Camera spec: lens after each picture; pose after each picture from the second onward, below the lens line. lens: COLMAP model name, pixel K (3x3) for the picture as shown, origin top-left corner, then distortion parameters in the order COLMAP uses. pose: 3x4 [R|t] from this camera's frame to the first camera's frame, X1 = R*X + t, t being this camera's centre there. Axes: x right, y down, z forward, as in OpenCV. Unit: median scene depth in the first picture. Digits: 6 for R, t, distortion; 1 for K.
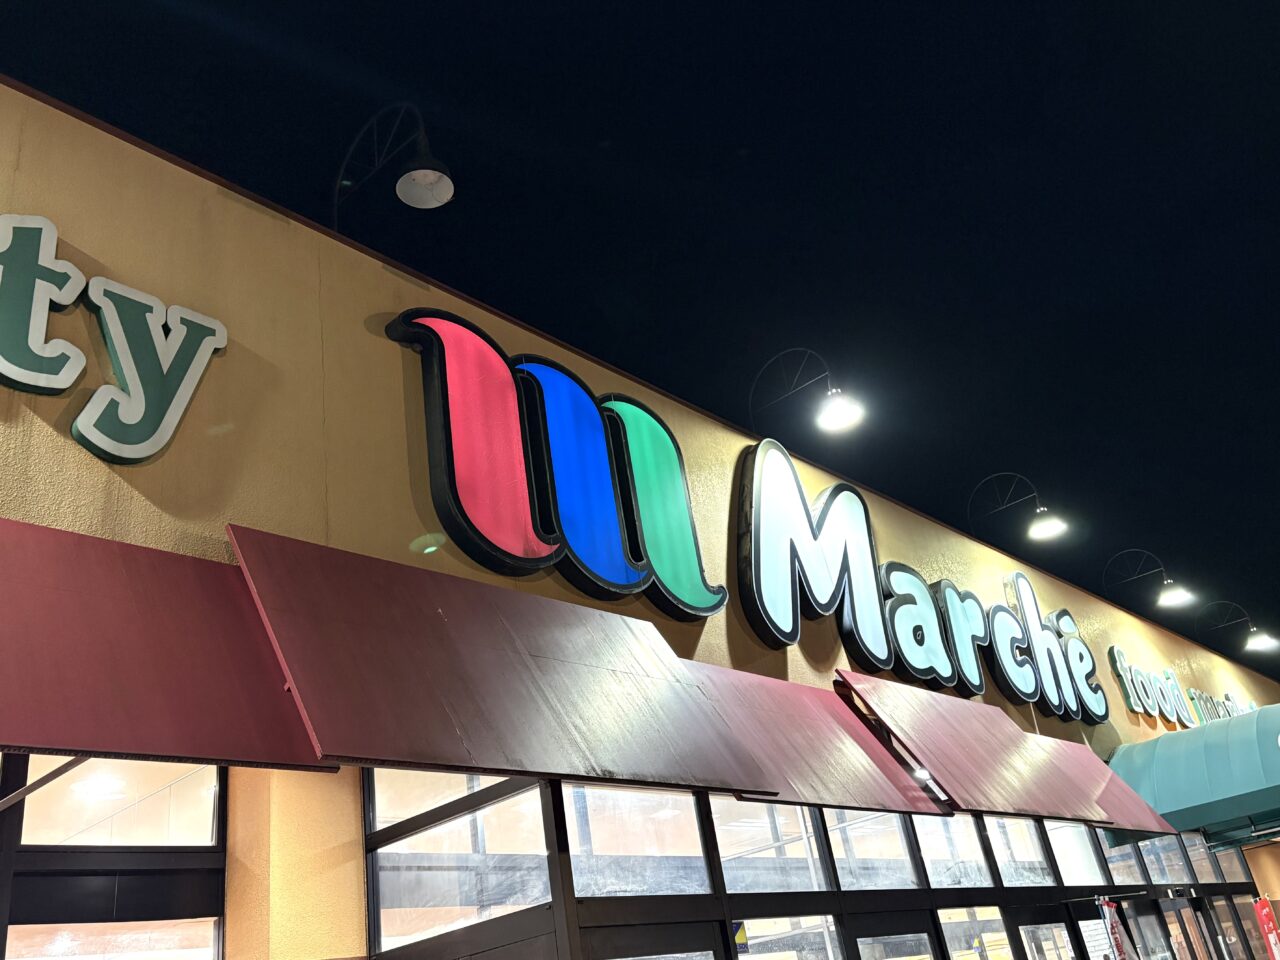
lens RADIAL K [[1077.1, 0, 640.0], [0, 1077.1, 480.0], [0, 0, 1]] dist [0.077491, -0.006338]
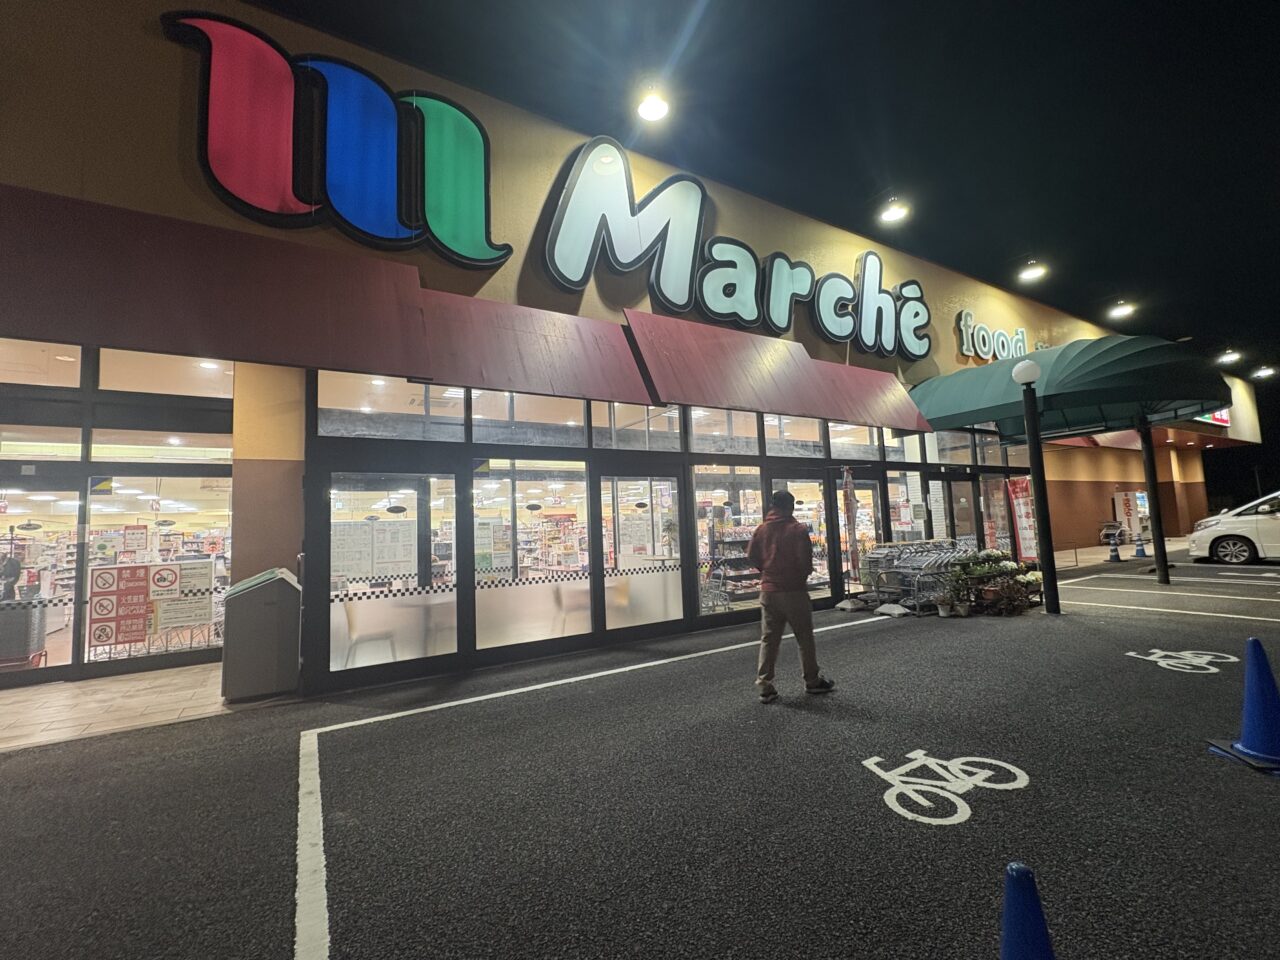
lens RADIAL K [[493.1, 0, 640.0], [0, 493.1, 480.0], [0, 0, 1]] dist [-0.000320, 0.000449]
pose [[0.936493, 0.091670, -0.338494, 0.407506], [0.054960, 0.914938, 0.399836, 0.110819], [0.346354, -0.393047, 0.851794, 0.323386]]
